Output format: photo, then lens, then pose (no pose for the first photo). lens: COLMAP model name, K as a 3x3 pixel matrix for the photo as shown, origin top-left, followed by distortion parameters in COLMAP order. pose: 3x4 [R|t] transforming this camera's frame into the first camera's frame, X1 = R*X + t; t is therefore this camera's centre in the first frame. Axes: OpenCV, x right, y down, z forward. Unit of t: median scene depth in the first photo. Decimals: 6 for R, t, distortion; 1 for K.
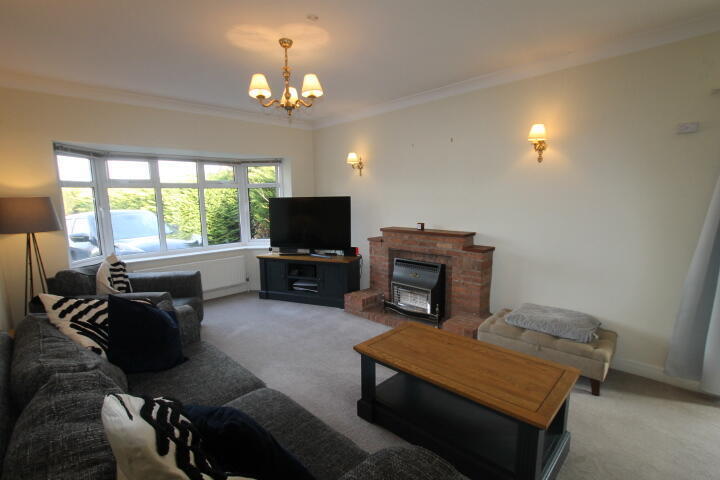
lens RADIAL K [[337.0, 0, 361.8], [0, 337.0, 249.3], [0, 0, 1]] dist [-0.027874, 0.000998]
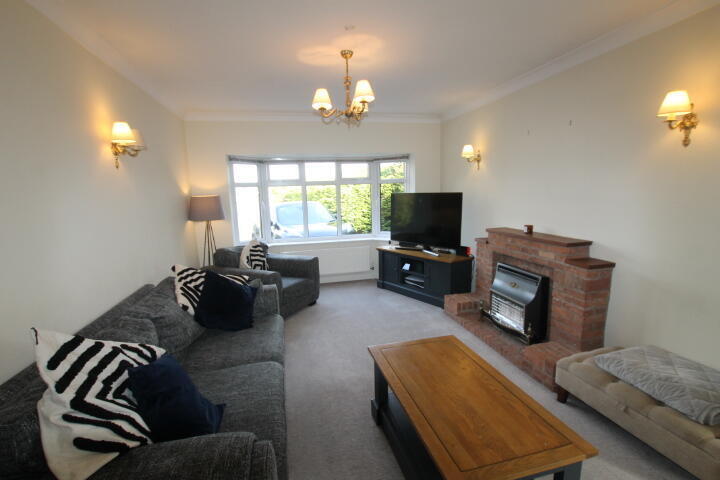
lens RADIAL K [[337.0, 0, 361.8], [0, 337.0, 249.3], [0, 0, 1]] dist [-0.027874, 0.000998]
pose [[0.851640, 0.082502, -0.517594, 0.260549], [-0.066363, 0.996559, 0.049655, -0.031823], [0.519909, -0.007939, 0.854185, 0.065335]]
